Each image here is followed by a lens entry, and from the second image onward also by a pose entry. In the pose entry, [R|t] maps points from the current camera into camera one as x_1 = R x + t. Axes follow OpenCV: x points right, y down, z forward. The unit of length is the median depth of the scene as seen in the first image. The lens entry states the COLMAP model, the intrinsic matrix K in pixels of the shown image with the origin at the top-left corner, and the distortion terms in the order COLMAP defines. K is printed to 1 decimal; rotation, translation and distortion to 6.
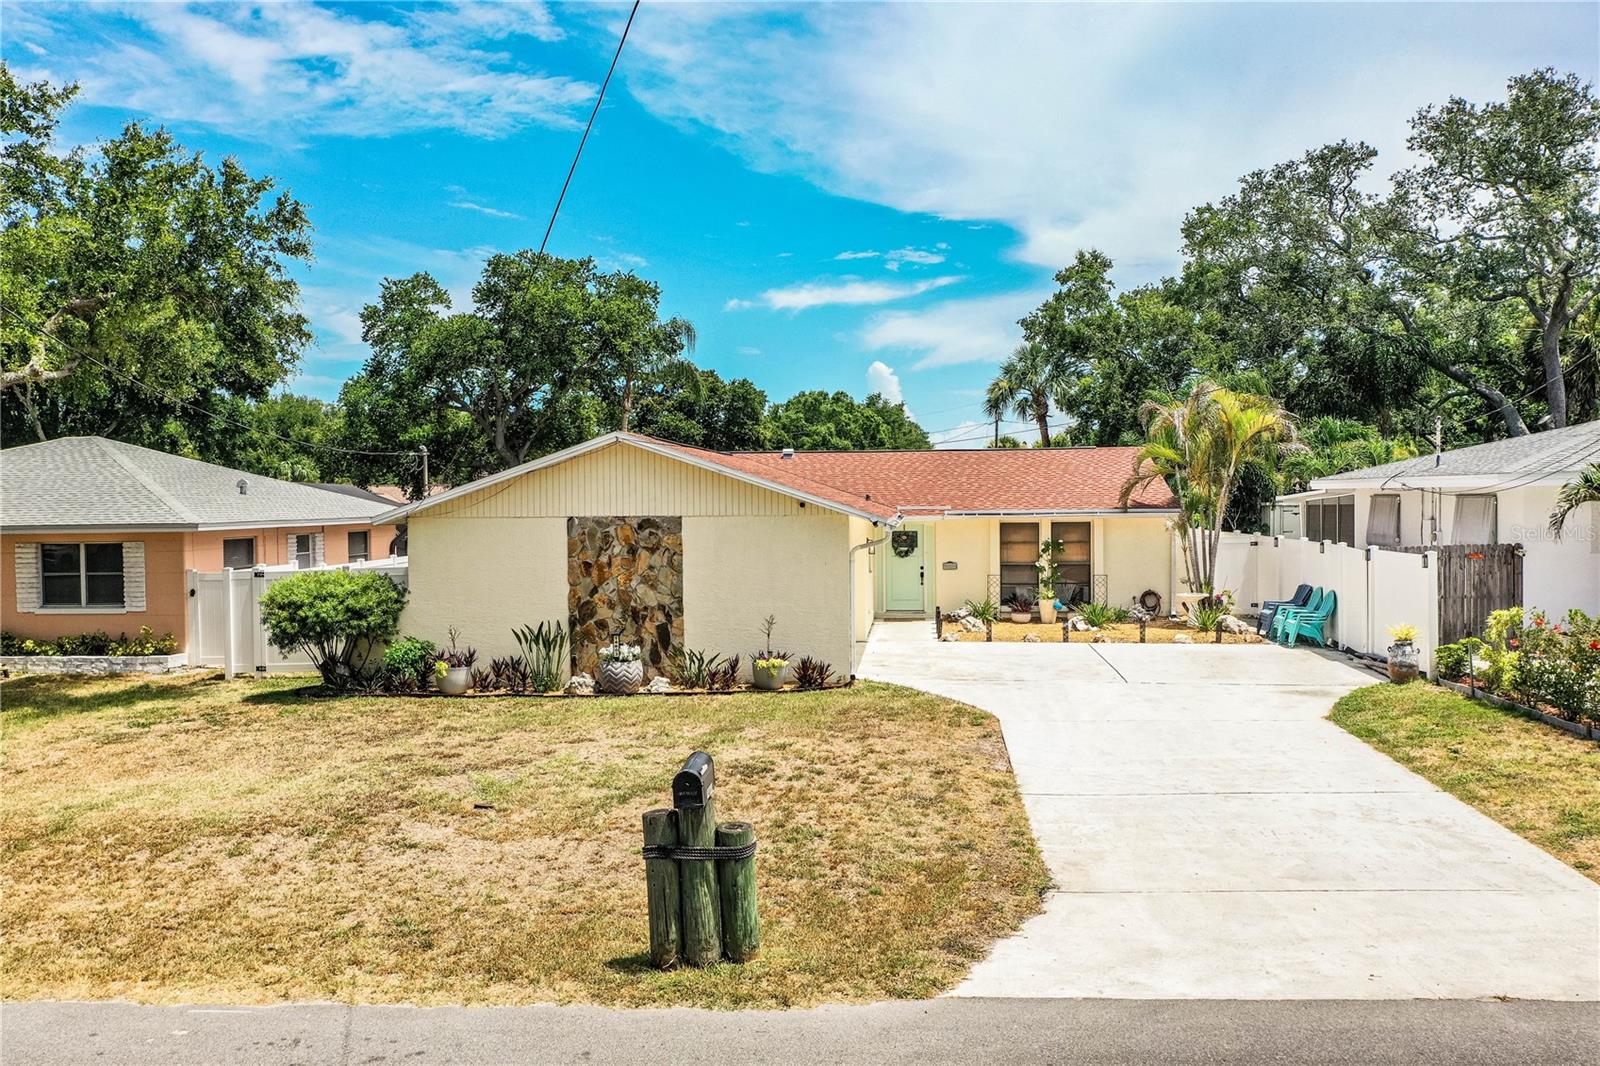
lens RADIAL K [[1257.2, 0, 798.4], [0, 1257.2, 529.5], [0, 0, 1]] dist [0.000125, 0.008230]
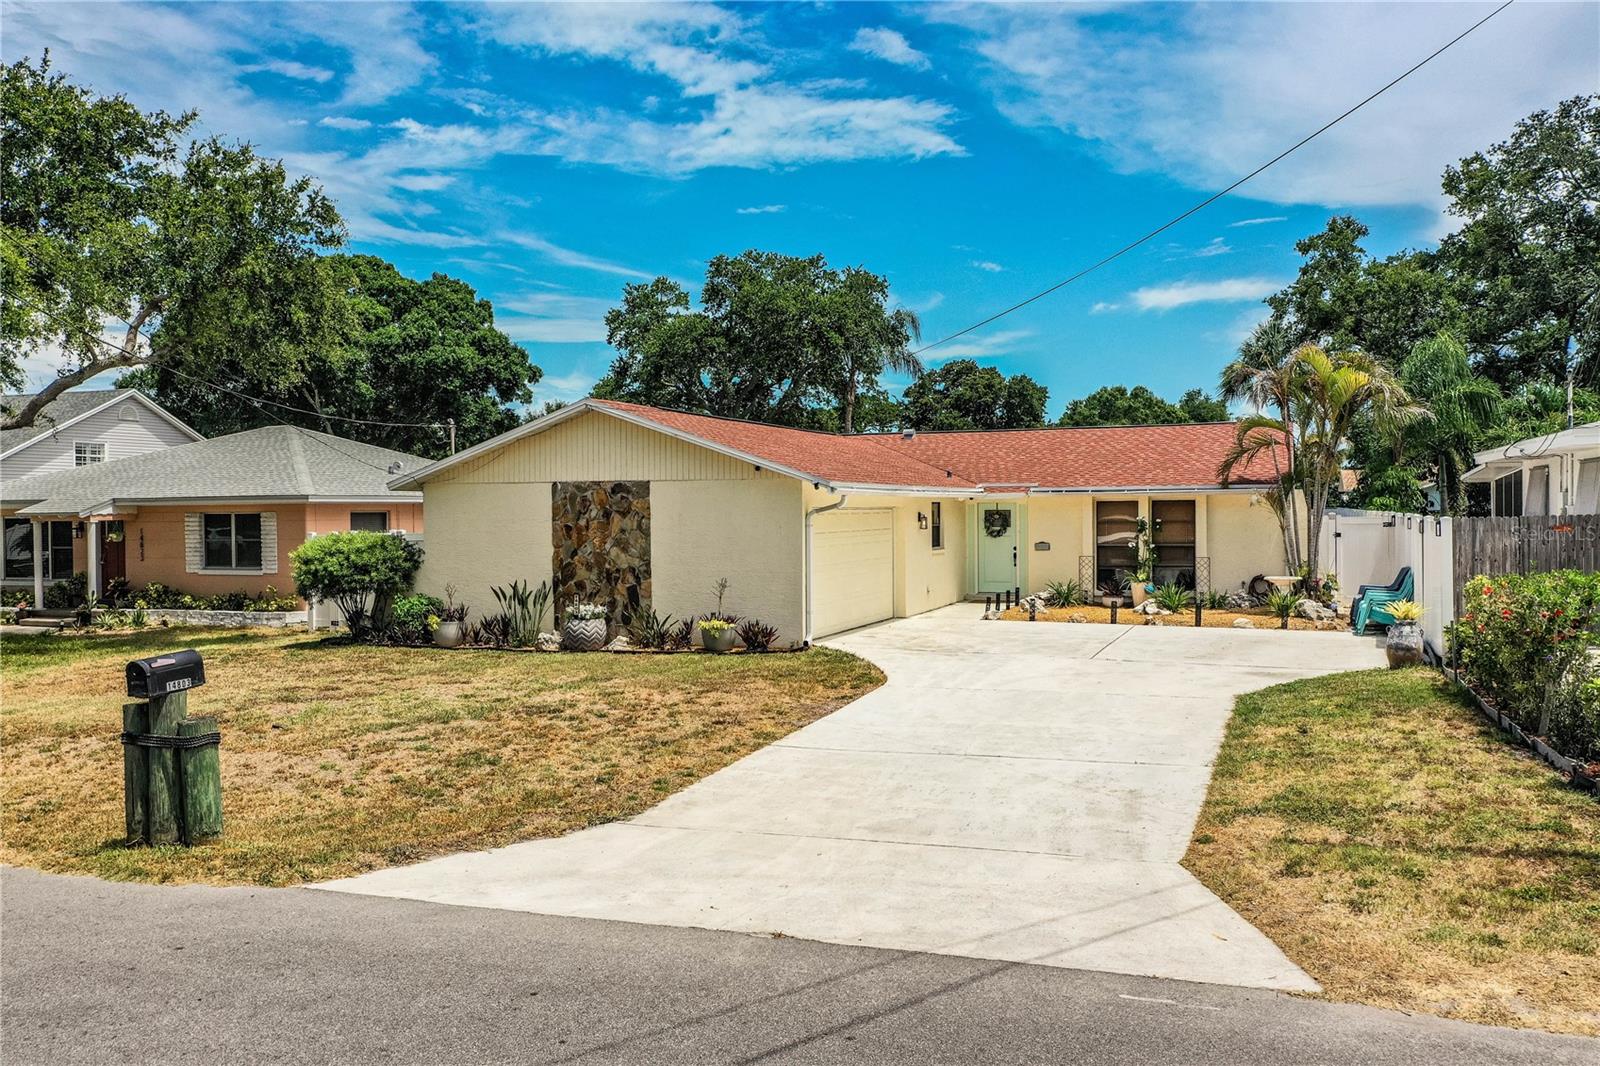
lens RADIAL K [[1257.2, 0, 800.2], [0, 1257.2, 537.6], [0, 0, 1]] dist [0.000125, 0.008230]
pose [[0.959636, 0.009291, -0.281092, 0.309752], [-0.009033, 0.999957, 0.002211, 0.032043], [0.281101, 0.000417, 0.959678, 0.052635]]
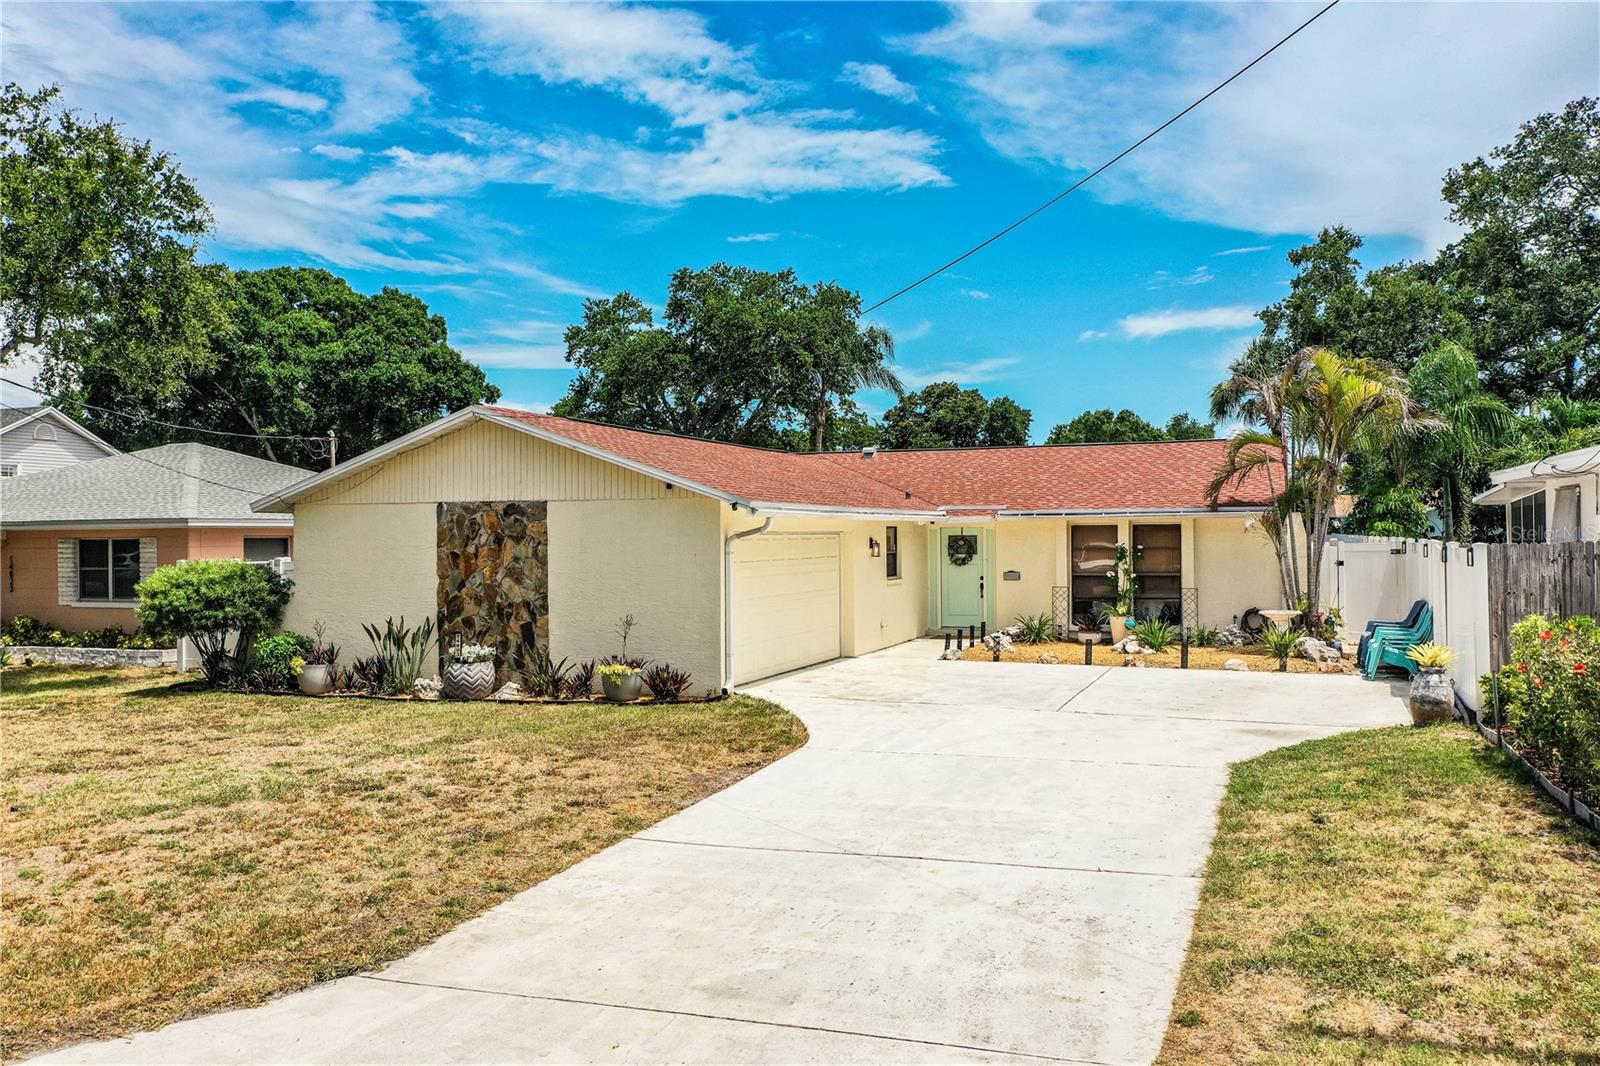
lens RADIAL K [[1257.2, 0, 801.2], [0, 1257.2, 535.1], [0, 0, 1]] dist [0.000125, 0.008230]
pose [[0.962100, 0.003123, -0.272679, 0.315218], [-0.009170, 0.999739, -0.020906, 0.029931], [0.272543, 0.022614, 0.961878, 0.201543]]
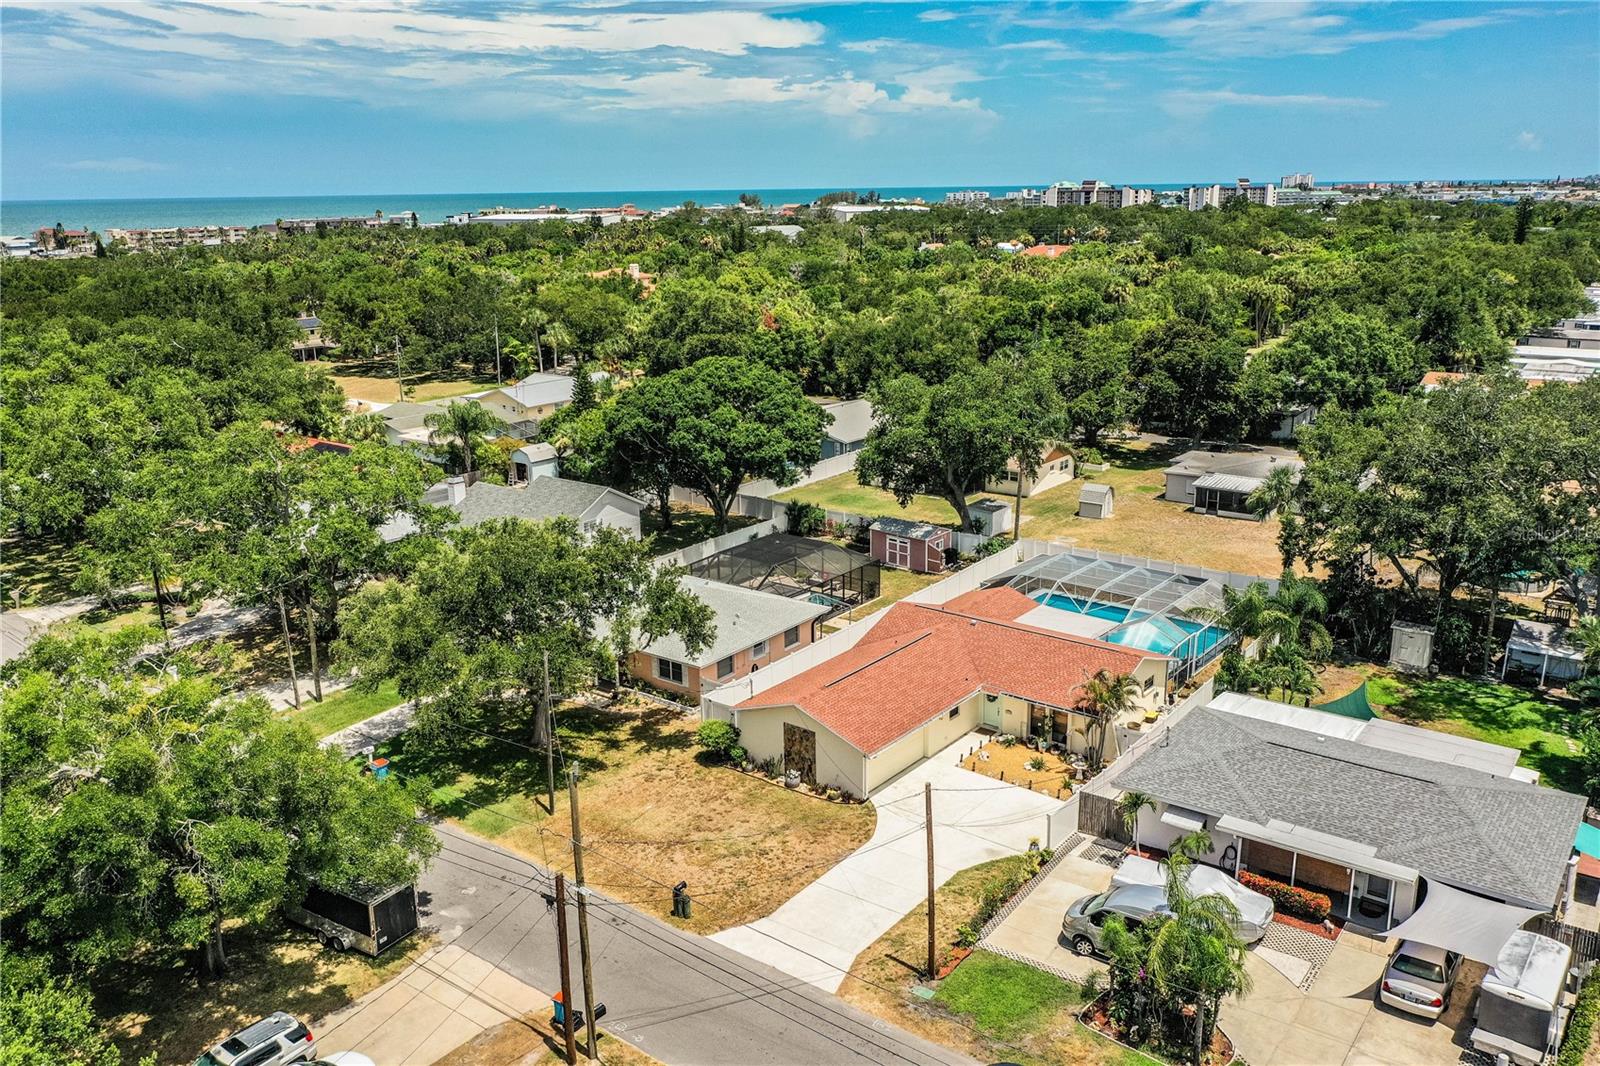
lens RADIAL K [[1257.2, 0, 806.0], [0, 1257.2, 534.0], [0, 0, 1]] dist [0.000125, 0.008230]
pose [[0.842695, 0.142741, -0.519124, 1.302107], [-0.008452, 0.967602, 0.252337, -1.160574], [0.538324, -0.208256, 0.816601, -1.249431]]
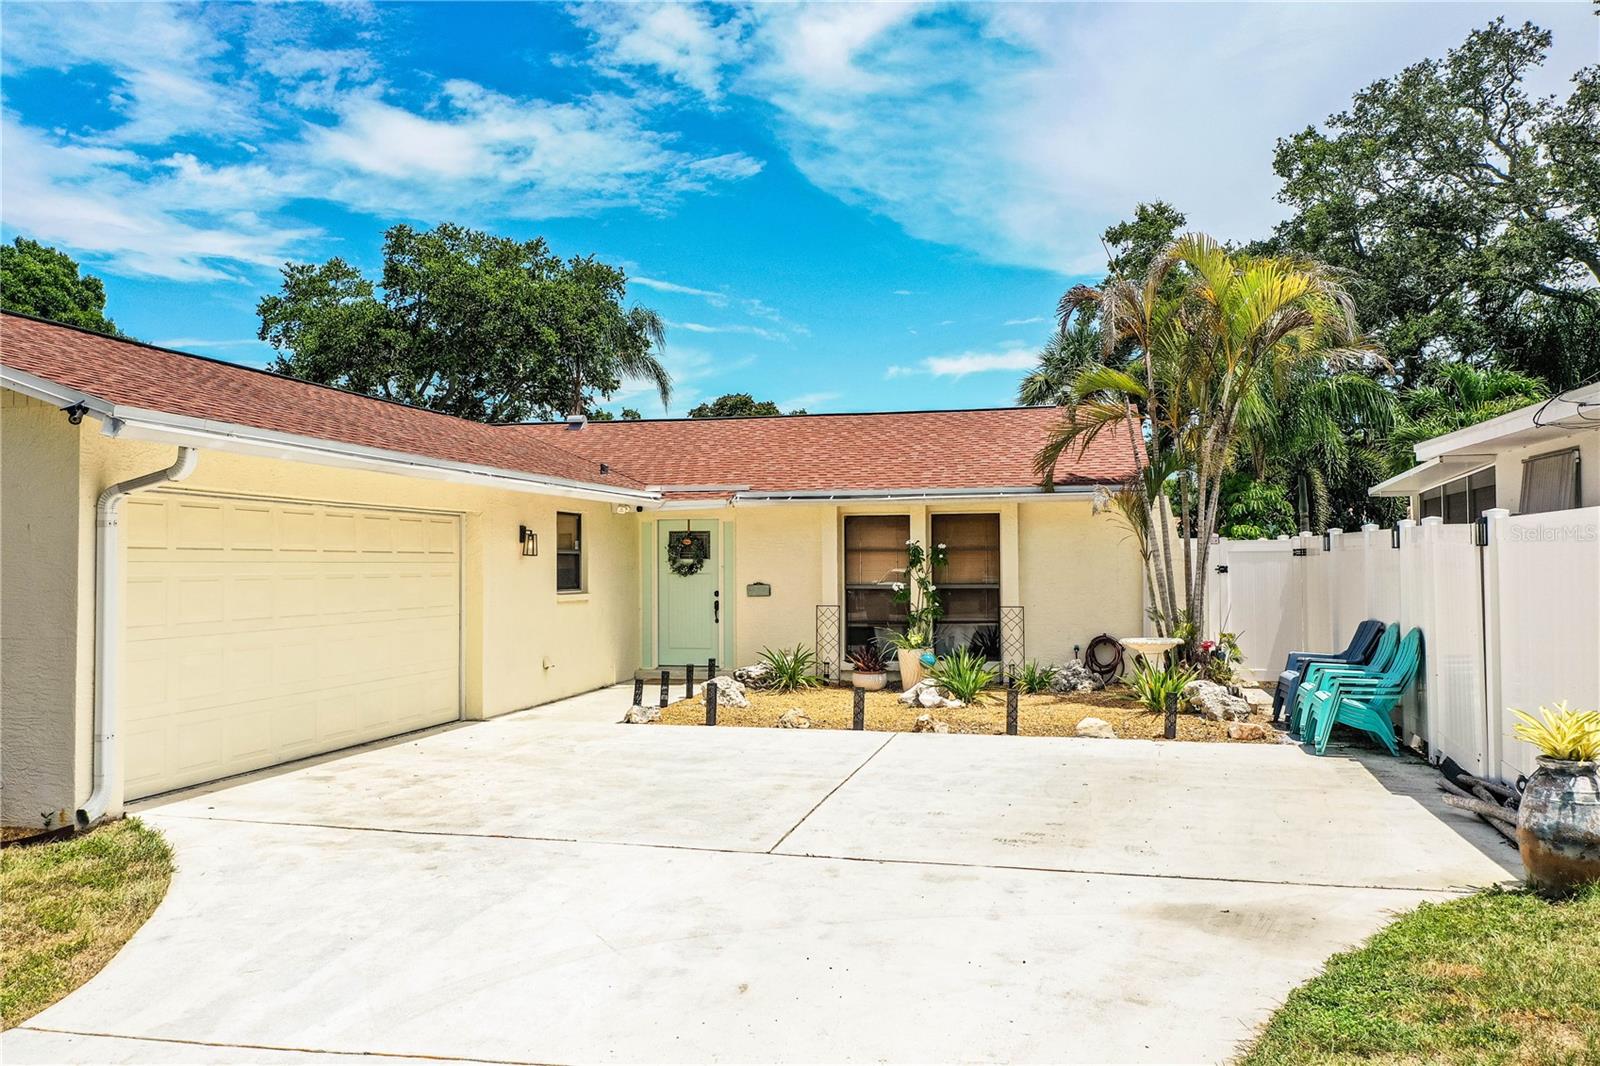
lens RADIAL K [[1257.2, 0, 799.4], [0, 1257.2, 538.4], [0, 0, 1]] dist [0.000125, 0.008230]
pose [[0.991831, 0.002328, -0.127534, 0.311608], [-0.008086, 0.998970, -0.044647, 0.045323], [0.127299, 0.045314, 0.990829, 0.621289]]
